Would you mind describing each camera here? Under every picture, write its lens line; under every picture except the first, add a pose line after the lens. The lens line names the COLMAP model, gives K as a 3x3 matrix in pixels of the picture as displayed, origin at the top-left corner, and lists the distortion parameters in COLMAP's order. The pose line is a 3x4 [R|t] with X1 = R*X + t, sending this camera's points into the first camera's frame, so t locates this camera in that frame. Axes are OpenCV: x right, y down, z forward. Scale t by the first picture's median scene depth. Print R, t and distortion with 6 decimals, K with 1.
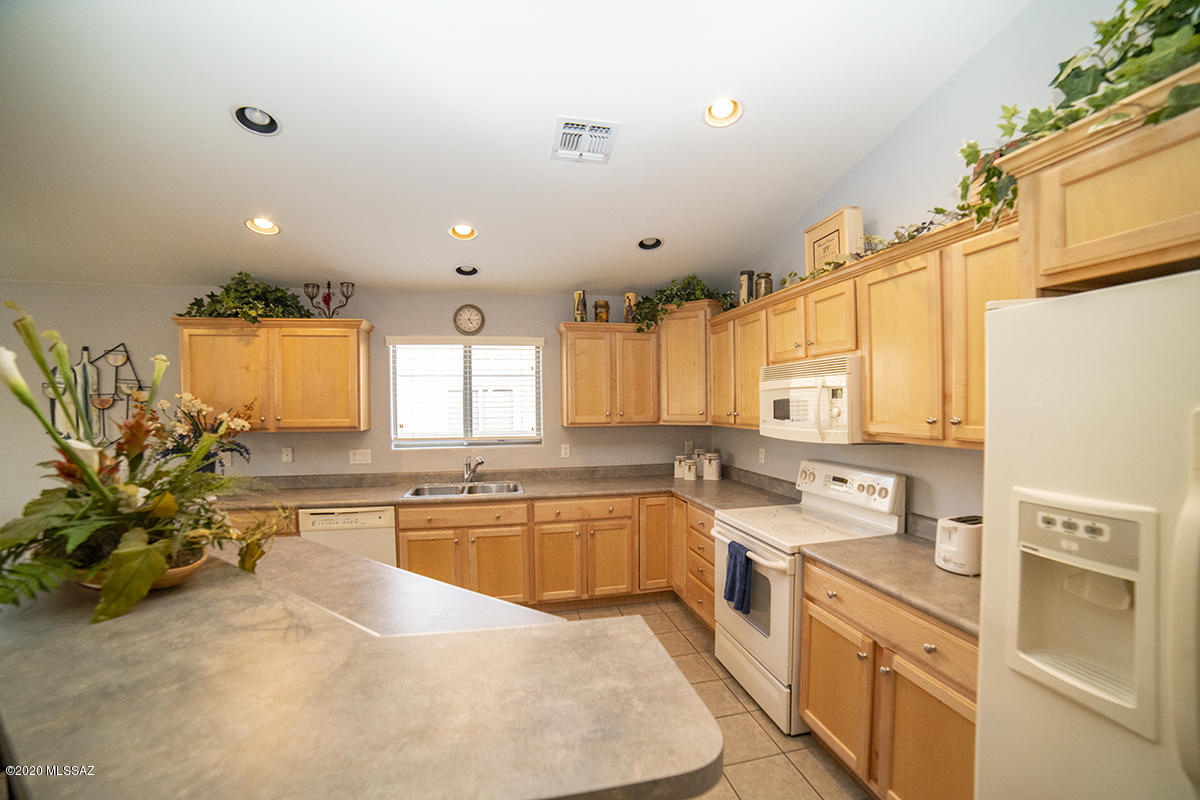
lens RADIAL K [[527.3, 0, 600.0], [0, 527.3, 400.0], [0, 0, 1]] dist [-0.001070, -0.000041]
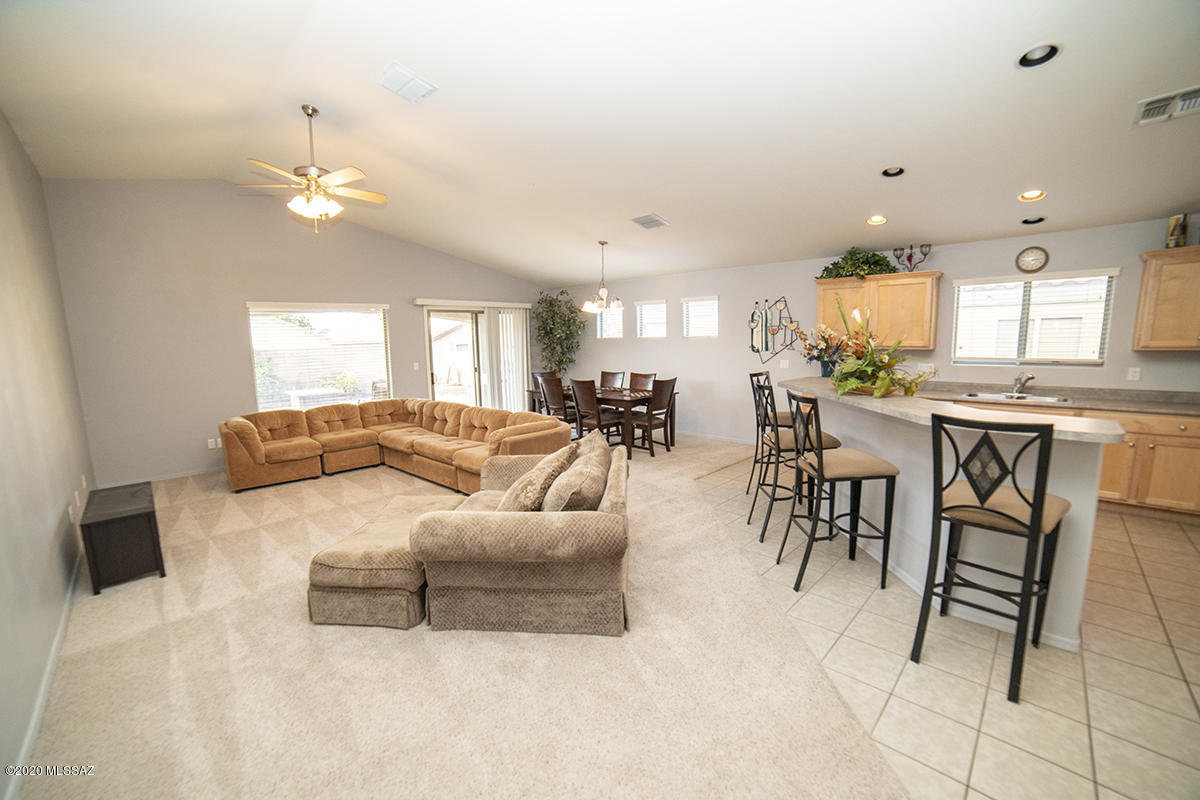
lens RADIAL K [[501.6, 0, 604.6], [0, 501.6, 401.7], [0, 0, 1]] dist [-0.052151, 0.025708]
pose [[0.580153, 0.108008, -0.807315, 0.126383], [0.010245, 0.990123, 0.139828, 0.002365], [0.814443, -0.089393, 0.573316, -0.481206]]
